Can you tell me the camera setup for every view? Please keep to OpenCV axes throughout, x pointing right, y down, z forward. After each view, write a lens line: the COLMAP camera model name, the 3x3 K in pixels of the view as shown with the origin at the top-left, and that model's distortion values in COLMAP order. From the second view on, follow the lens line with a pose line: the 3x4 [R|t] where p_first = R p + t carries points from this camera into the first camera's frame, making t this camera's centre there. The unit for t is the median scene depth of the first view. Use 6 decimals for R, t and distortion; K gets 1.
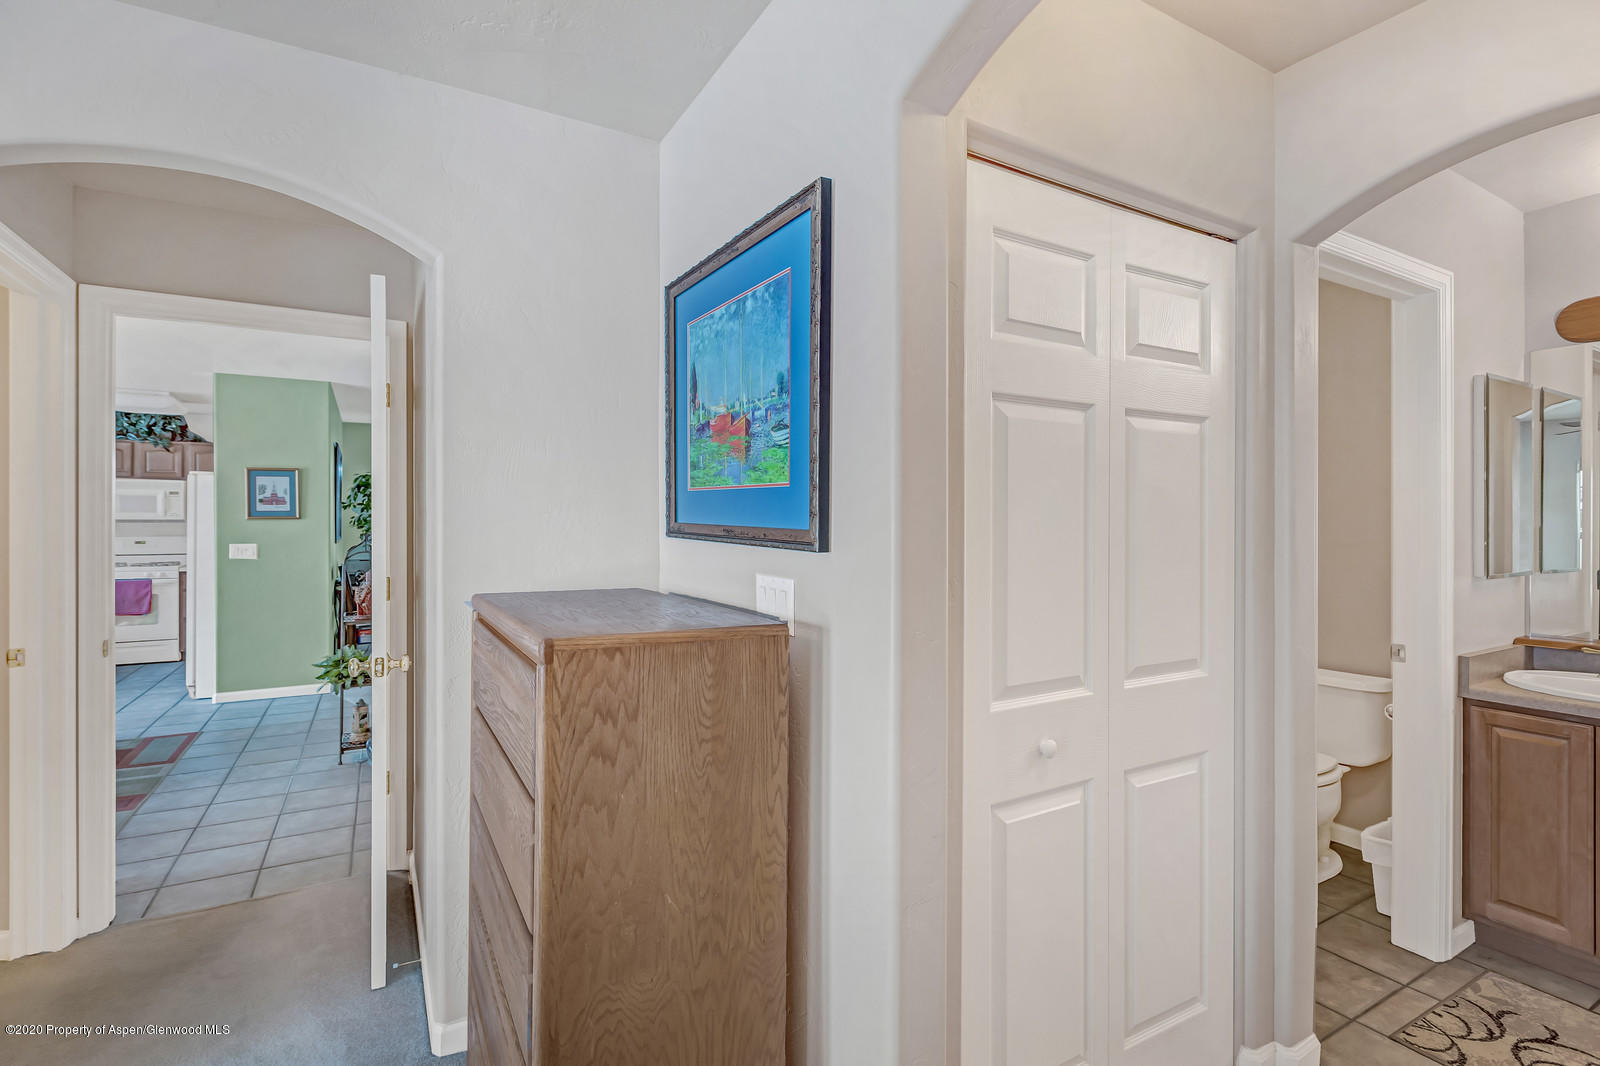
lens RADIAL K [[763.8, 0, 789.8], [0, 763.8, 522.1], [0, 0, 1]] dist [0.003475, 0.000391]
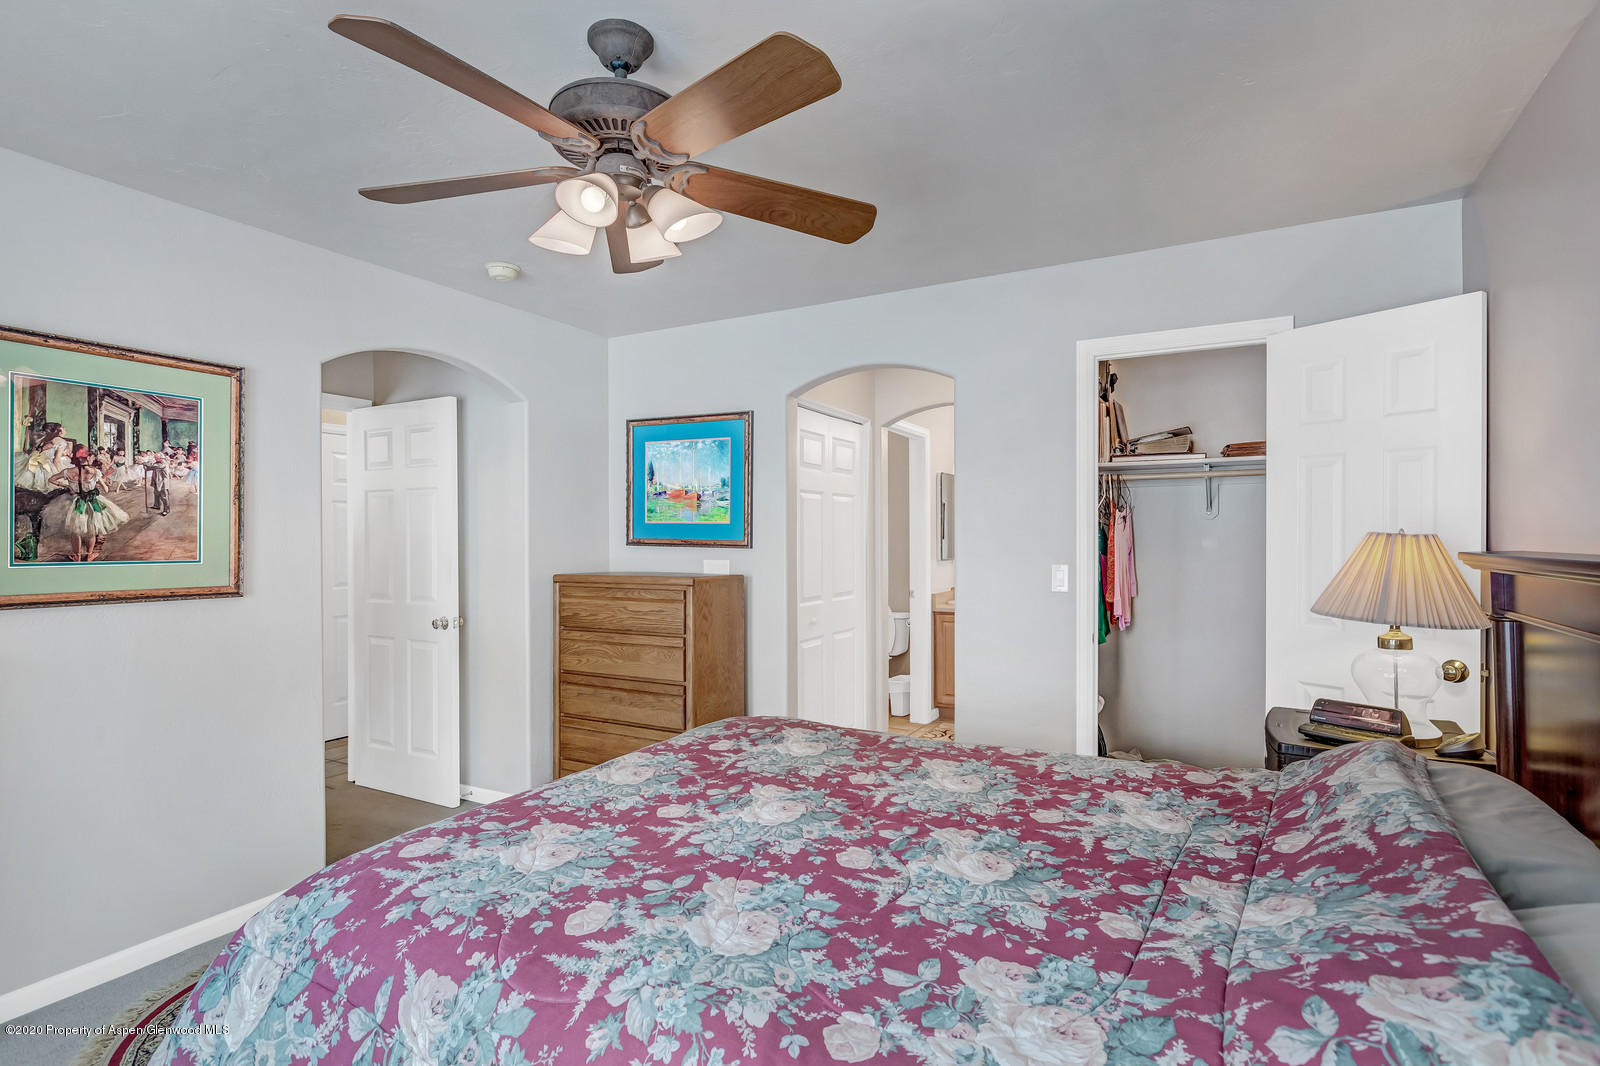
lens RADIAL K [[812.5, 0, 804.0], [0, 812.5, 530.9], [0, 0, 1]] dist [0.000940, -0.000036]
pose [[0.849610, 0.001304, 0.527410, -0.999159], [0.004351, 0.999946, -0.009482, 0.003414], [-0.527394, 0.010351, 0.849558, -1.173169]]
